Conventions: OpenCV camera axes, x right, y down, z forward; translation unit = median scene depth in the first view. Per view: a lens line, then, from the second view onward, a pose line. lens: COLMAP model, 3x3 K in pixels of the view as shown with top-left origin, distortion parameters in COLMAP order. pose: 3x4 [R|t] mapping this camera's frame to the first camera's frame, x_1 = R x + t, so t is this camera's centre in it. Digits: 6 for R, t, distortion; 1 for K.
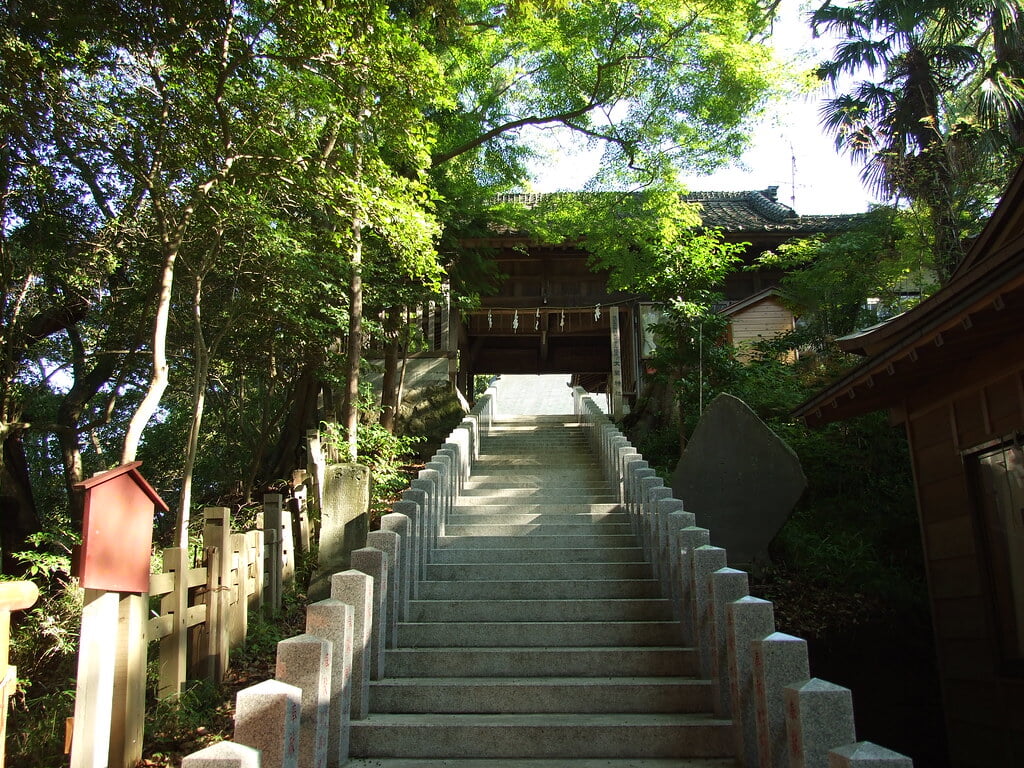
lens RADIAL K [[831.7, 0, 512.0], [0, 831.7, 384.0], [0, 0, 1]] dist [-0.043664, 0.009451]
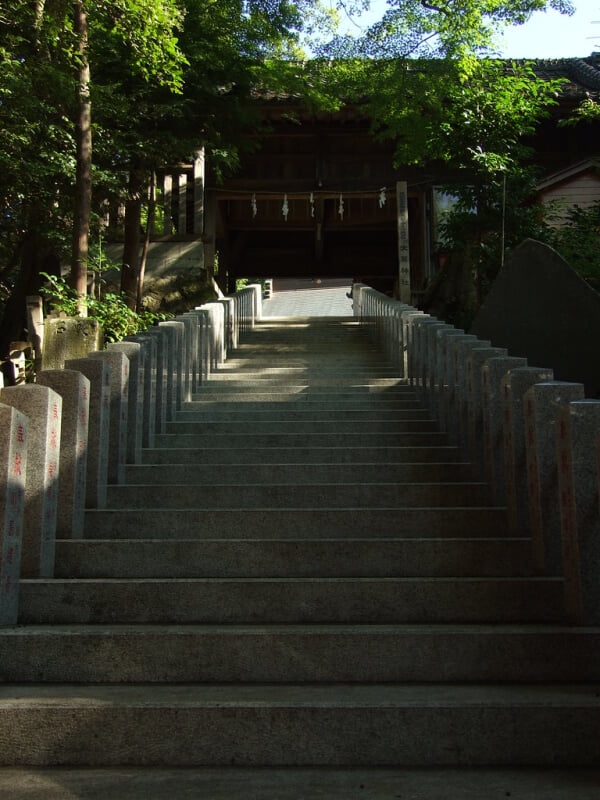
lens RADIAL K [[977.8, 0, 299.7], [0, 977.8, 378.0], [0, 0, 1]] dist [0.009197, 0.041805]
pose [[0.999825, 0.000867, 0.018707, 0.004882], [-0.002521, 0.996066, 0.088582, 0.037384], [-0.018557, -0.088613, 0.995893, 0.012971]]
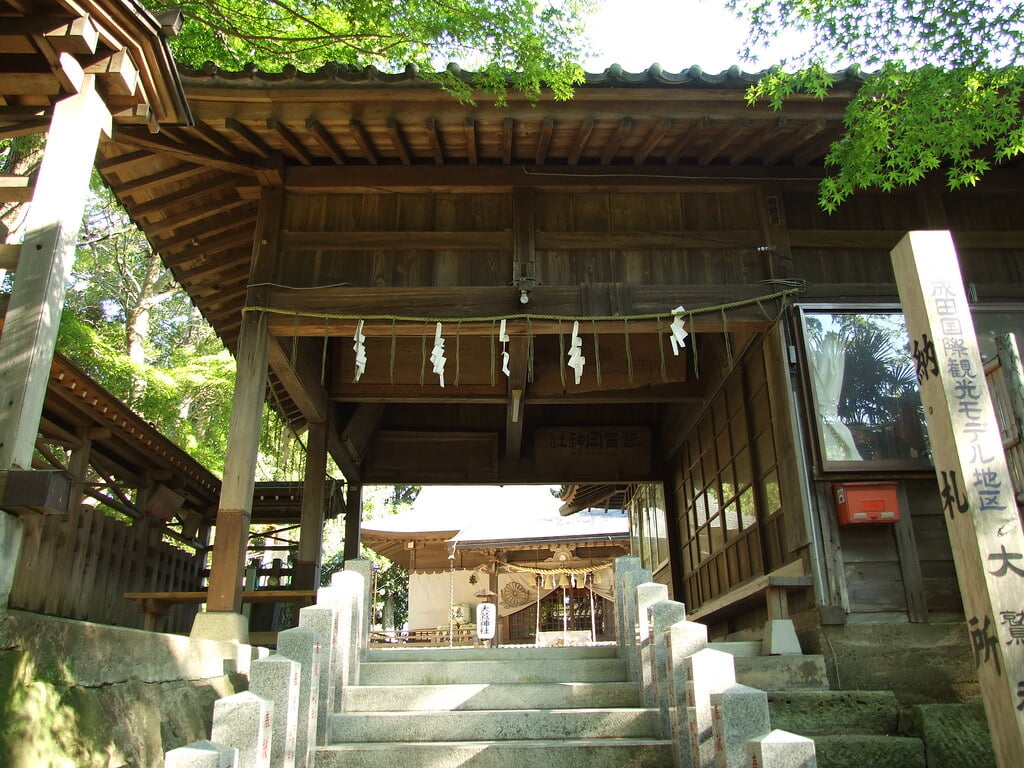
lens RADIAL K [[831.7, 0, 512.0], [0, 831.7, 384.0], [0, 0, 1]] dist [-0.043664, 0.009451]
pose [[0.998625, 0.004107, 0.052261, 0.084144], [-0.001220, 0.998477, -0.055149, -0.222521], [-0.052408, 0.055009, 0.997109, 3.221310]]
